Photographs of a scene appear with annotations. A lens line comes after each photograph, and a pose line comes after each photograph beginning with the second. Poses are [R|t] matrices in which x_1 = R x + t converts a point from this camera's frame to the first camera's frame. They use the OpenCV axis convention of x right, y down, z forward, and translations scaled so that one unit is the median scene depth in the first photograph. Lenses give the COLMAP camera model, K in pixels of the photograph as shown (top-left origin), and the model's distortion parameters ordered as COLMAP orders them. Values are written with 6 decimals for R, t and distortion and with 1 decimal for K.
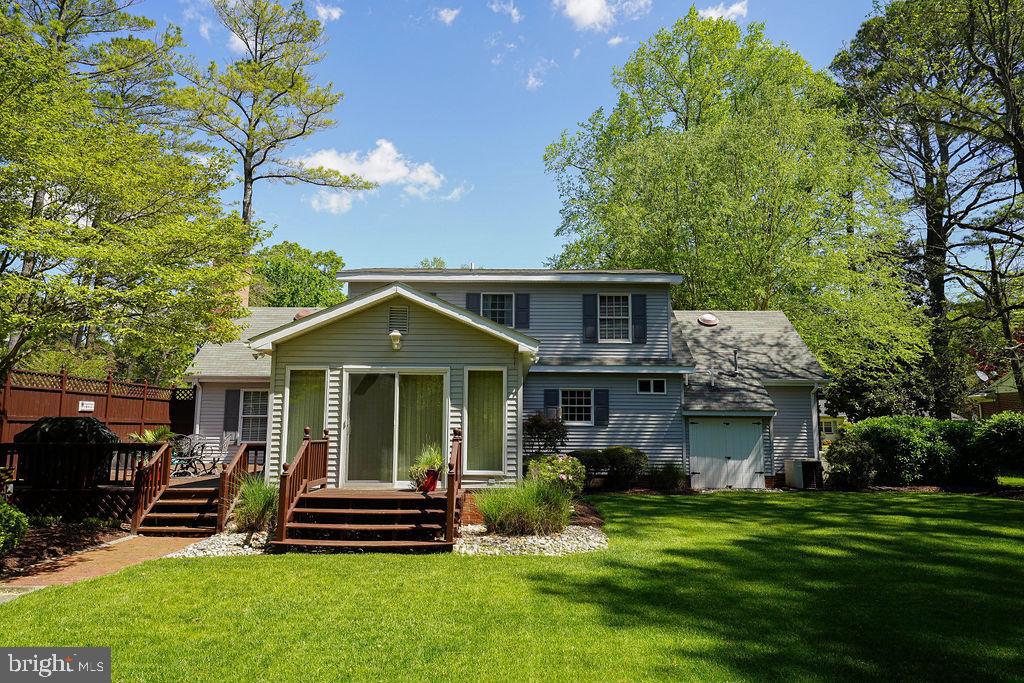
lens RADIAL K [[677.1, 0, 511.9], [0, 677.1, 342.5], [0, 0, 1]] dist [0.002084, -0.002600]
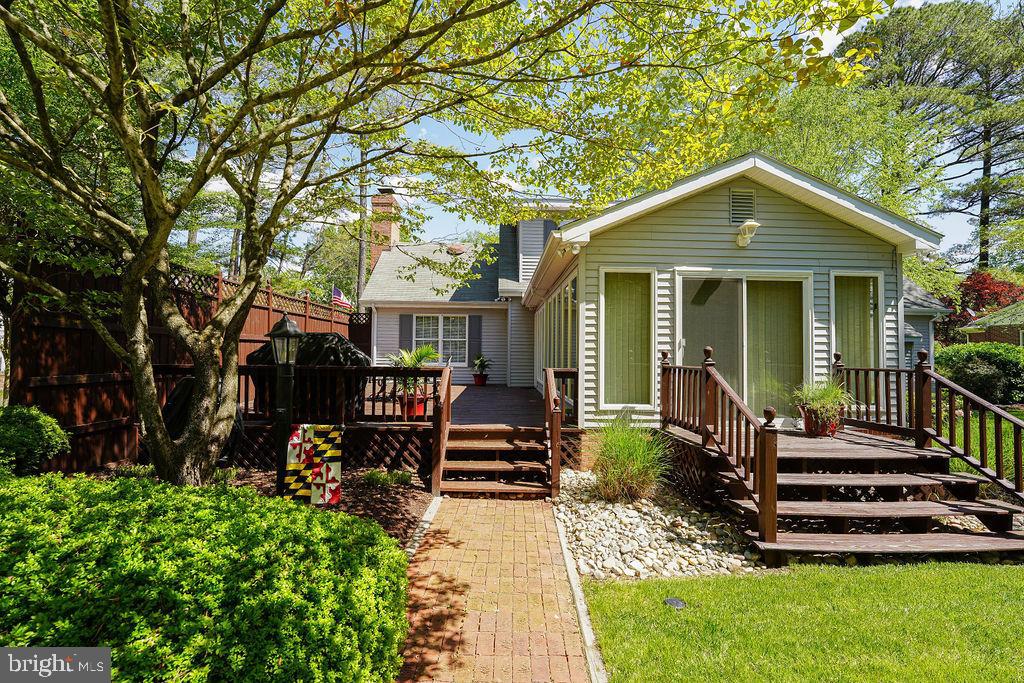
lens RADIAL K [[454.2, 0, 510.9], [0, 454.2, 361.3], [0, 0, 1]] dist [-0.034338, -0.000186]
pose [[0.999784, 0.002600, 0.020615, -0.440596], [-0.005579, 0.989296, 0.145816, 0.065548], [-0.020015, -0.145899, 0.989097, 0.491925]]
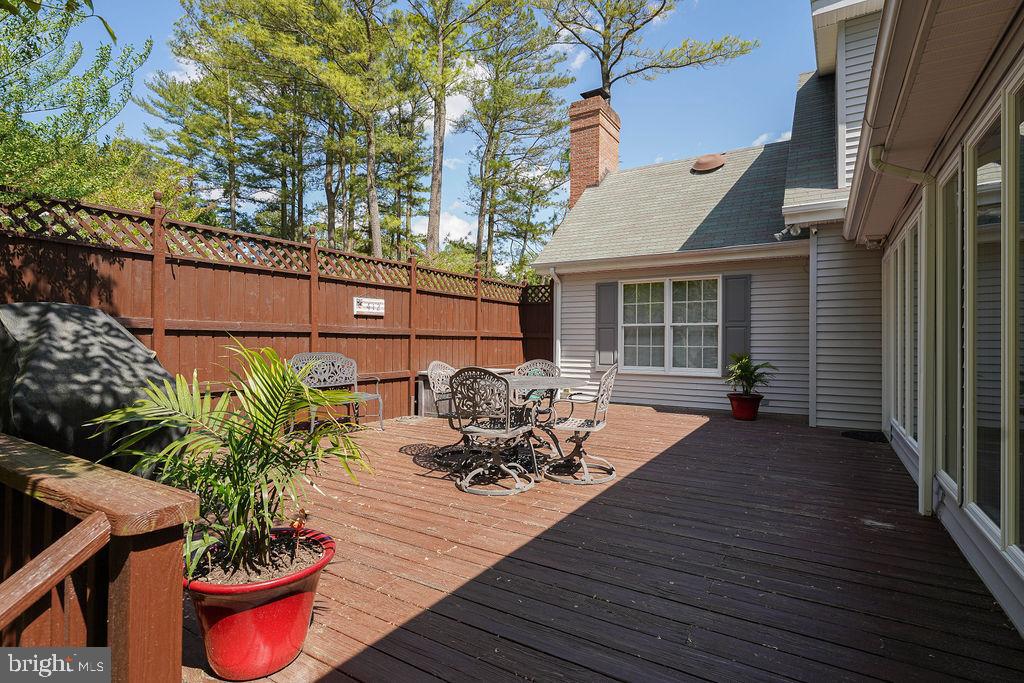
lens RADIAL K [[509.9, 0, 502.9], [0, 509.9, 344.2], [0, 0, 1]] dist [0.000737, -0.000250]
pose [[0.837880, -0.000711, -0.545854, -0.401904], [0.069067, 0.992100, 0.104725, 0.118221], [0.541468, -0.125447, 0.831310, 0.937506]]
